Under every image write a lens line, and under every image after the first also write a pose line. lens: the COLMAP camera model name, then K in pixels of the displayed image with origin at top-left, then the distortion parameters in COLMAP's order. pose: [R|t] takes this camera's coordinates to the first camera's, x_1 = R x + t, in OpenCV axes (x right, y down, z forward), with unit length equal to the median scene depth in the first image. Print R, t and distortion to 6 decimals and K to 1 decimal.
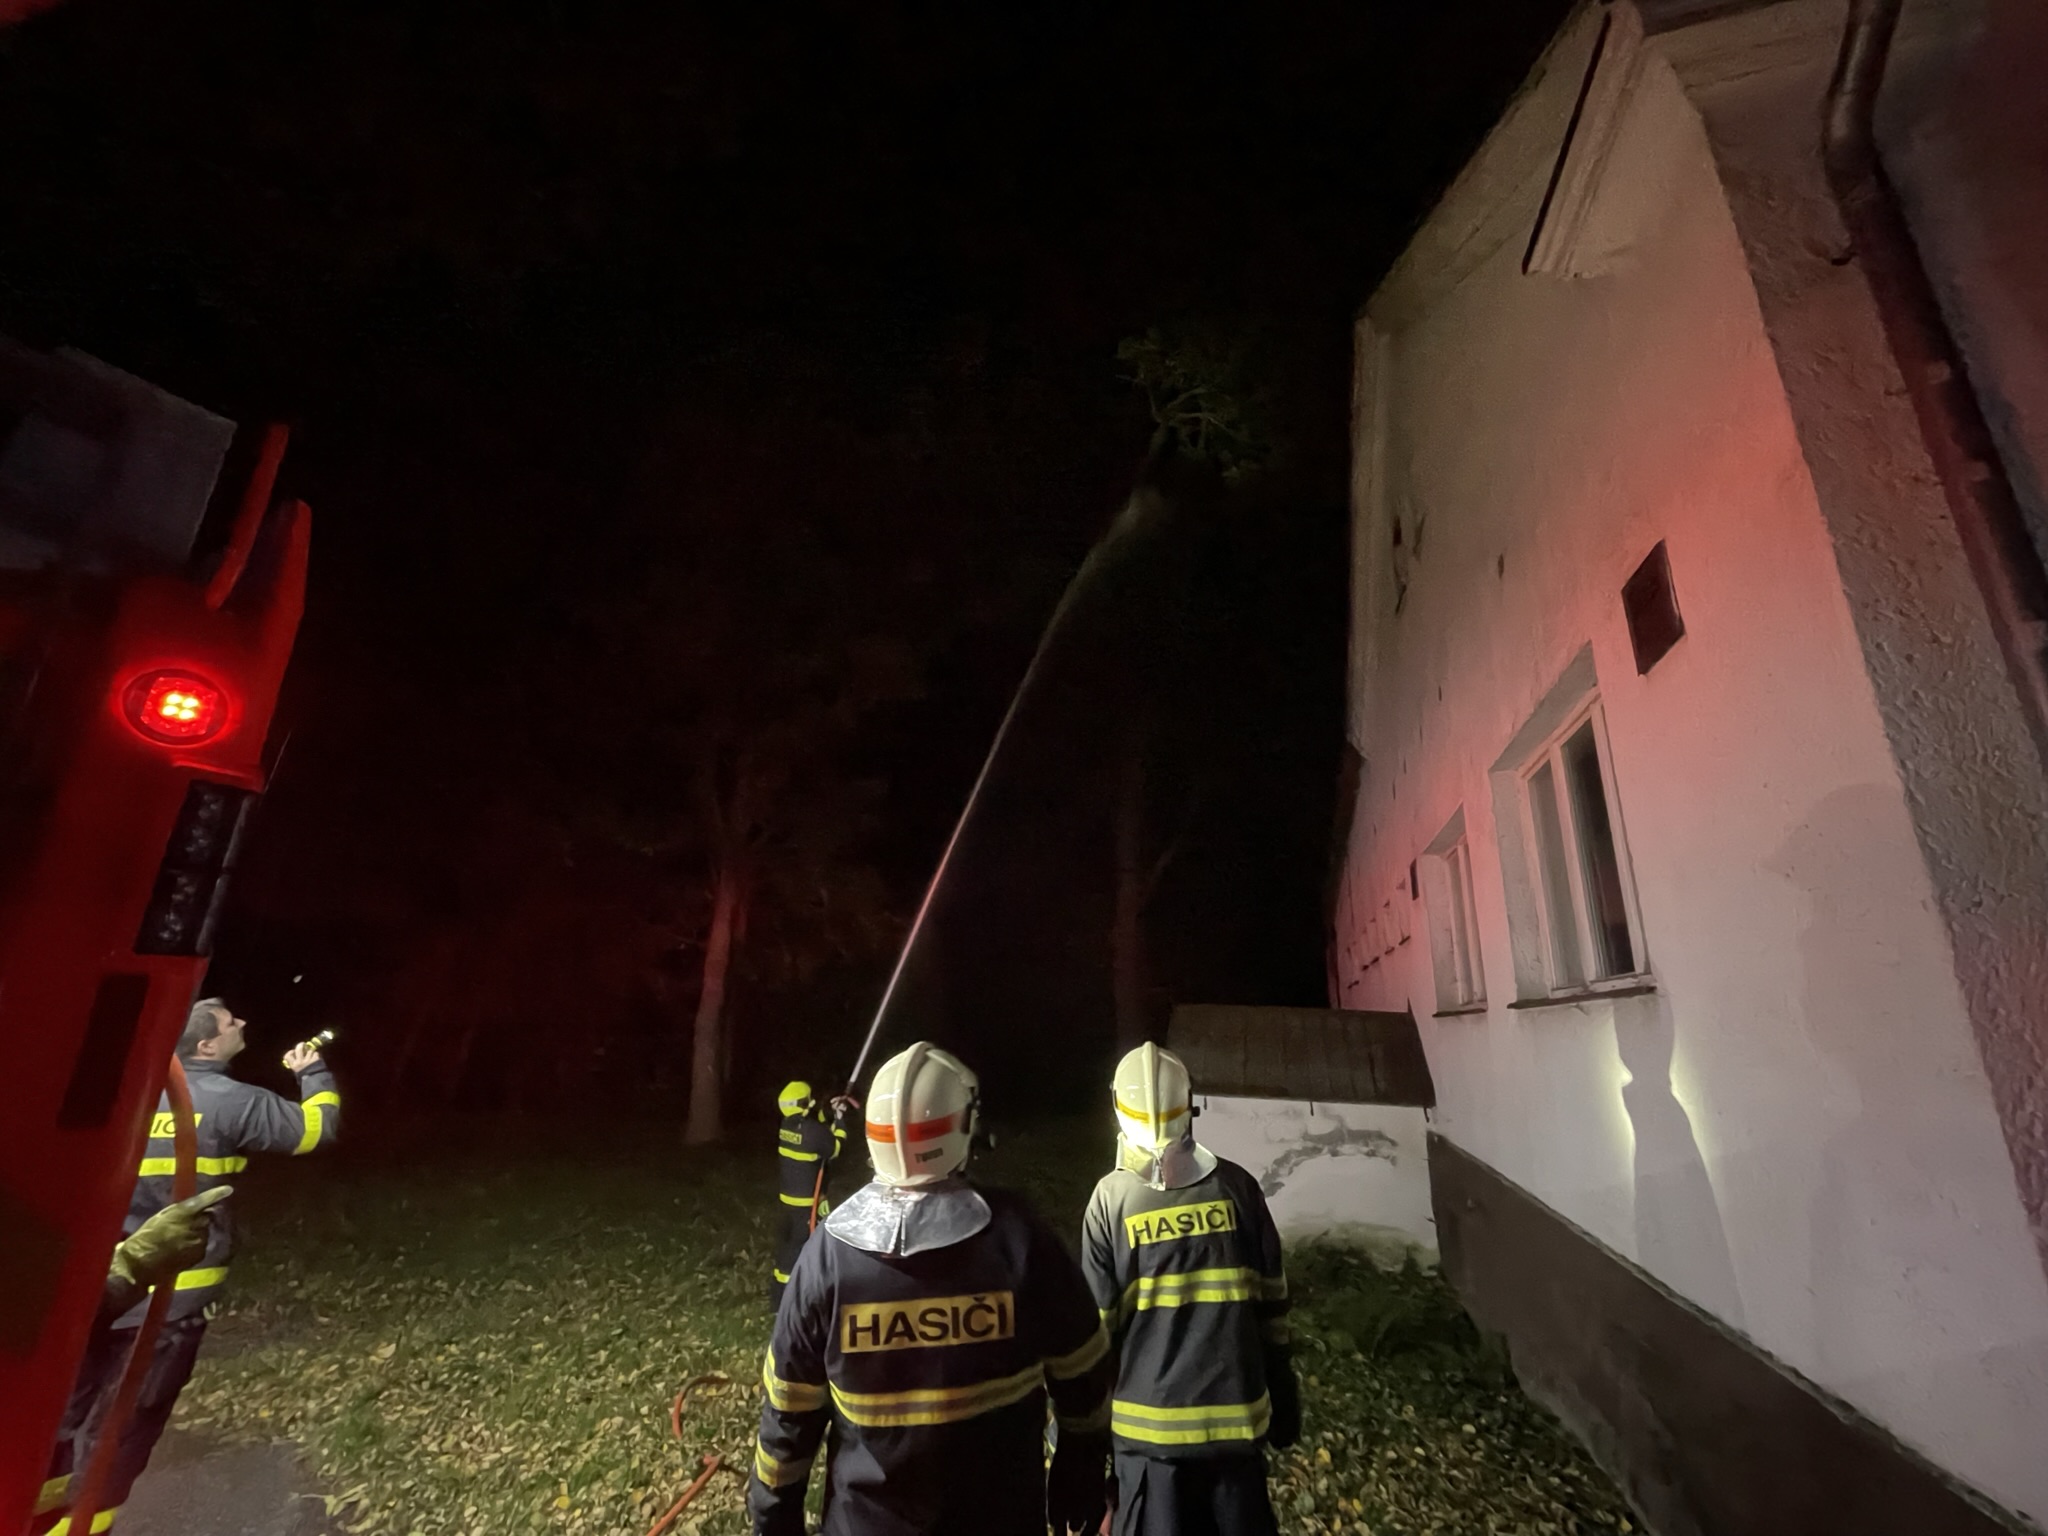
lens RADIAL K [[824.3, 0, 1017.4], [0, 824.3, 758.0], [0, 0, 1]] dist [-0.002572, -0.000509]
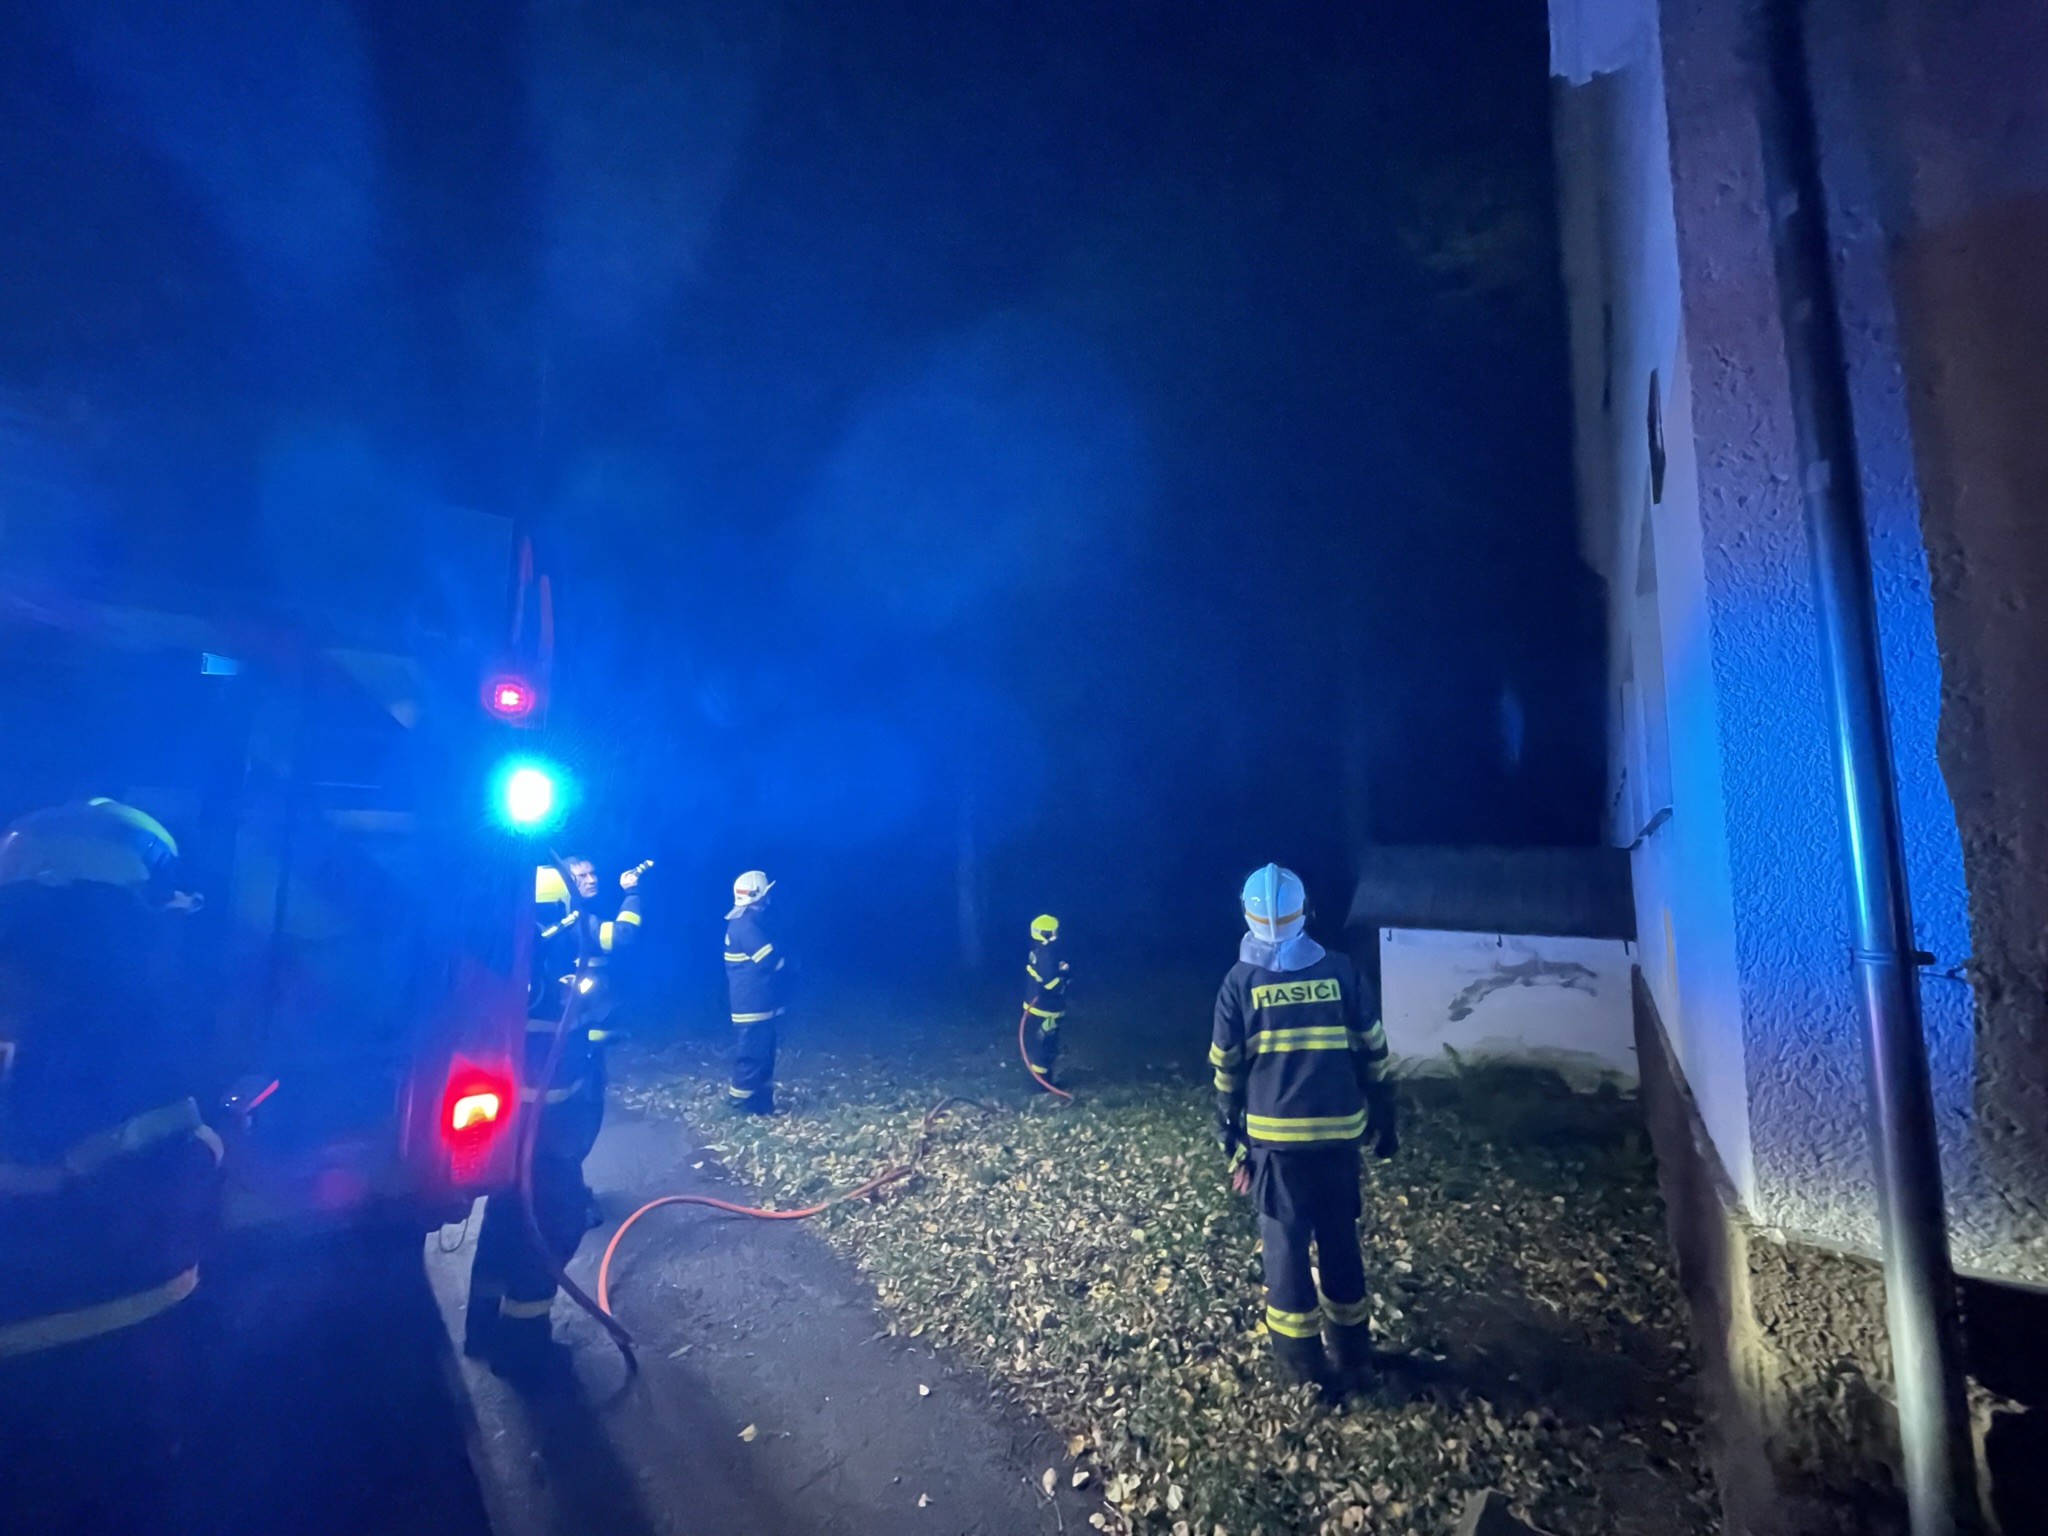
lens RADIAL K [[824.3, 0, 1017.4], [0, 824.3, 758.0], [0, 0, 1]] dist [-0.002572, -0.000509]
pose [[0.949328, -0.056269, -0.309209, 0.222375], [0.107967, 0.982355, 0.152713, -0.025706], [0.295160, -0.178359, 0.938653, -0.157933]]
